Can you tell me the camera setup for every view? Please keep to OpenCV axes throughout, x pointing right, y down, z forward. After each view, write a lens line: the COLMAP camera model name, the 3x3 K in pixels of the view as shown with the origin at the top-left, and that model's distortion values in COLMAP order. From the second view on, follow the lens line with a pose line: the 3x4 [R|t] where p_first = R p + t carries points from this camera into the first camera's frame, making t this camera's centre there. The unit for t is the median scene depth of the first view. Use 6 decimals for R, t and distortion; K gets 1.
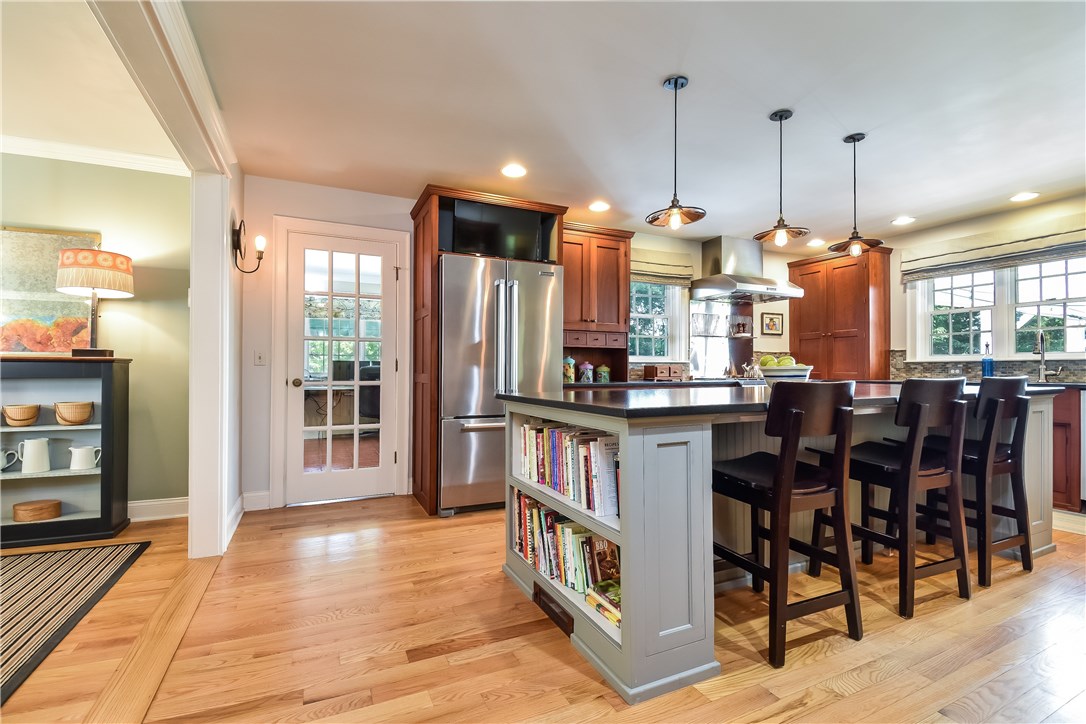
lens RADIAL K [[477.8, 0, 543.0], [0, 477.8, 362.0], [0, 0, 1]] dist [0.002053, -0.000178]
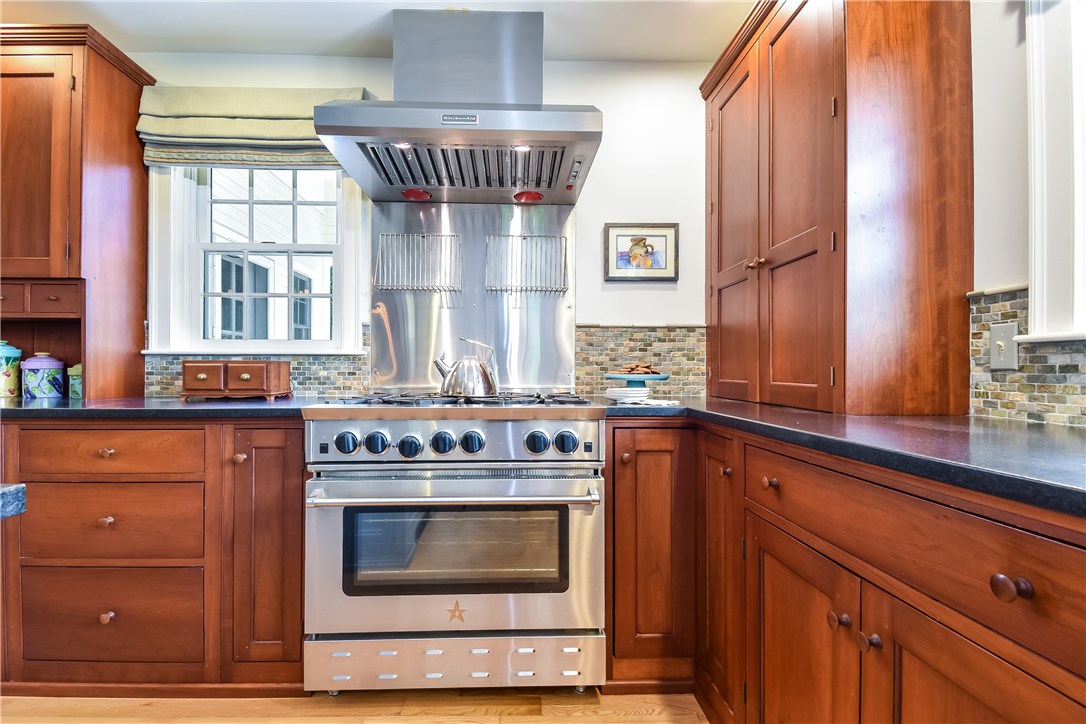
lens RADIAL K [[477.8, 0, 543.0], [0, 477.8, 362.0], [0, 0, 1]] dist [0.002053, -0.000178]
pose [[0.925818, -0.003303, -0.377954, 0.824619], [0.003377, 0.999994, -0.000467, 0.011846], [0.377953, -0.000844, 0.925824, 0.923395]]
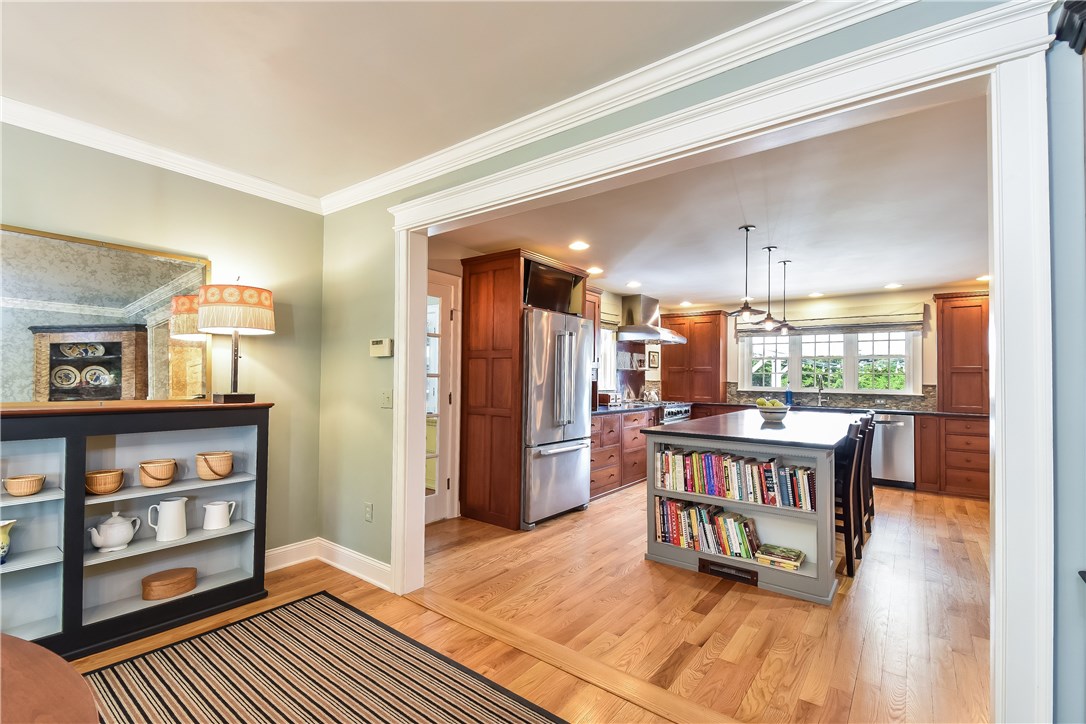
lens RADIAL K [[473.4, 0, 530.1], [0, 473.4, 372.3], [0, 0, 1]] dist [0.026254, 0.000021]
pose [[0.890844, 0.018040, 0.453950, -0.647538], [-0.021801, 0.999758, 0.003054, -0.061538], [-0.453785, -0.012617, 0.891022, -0.041675]]
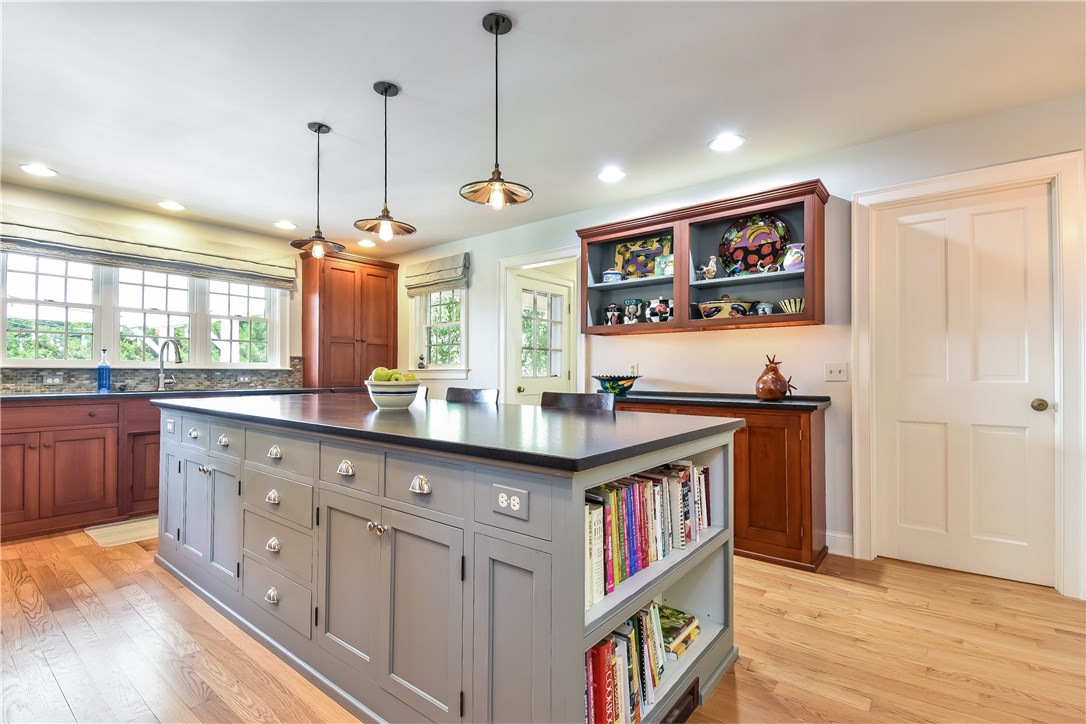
lens RADIAL K [[506.8, 0, 543.0], [0, 506.8, 362.0], [0, 0, 1]] dist [0.014403, -0.000097]
pose [[-0.450001, 0.016687, 0.892872, -0.304138], [-0.018299, 0.999443, -0.027901, -0.002825], [-0.892840, -0.028894, -0.449446, 0.792920]]
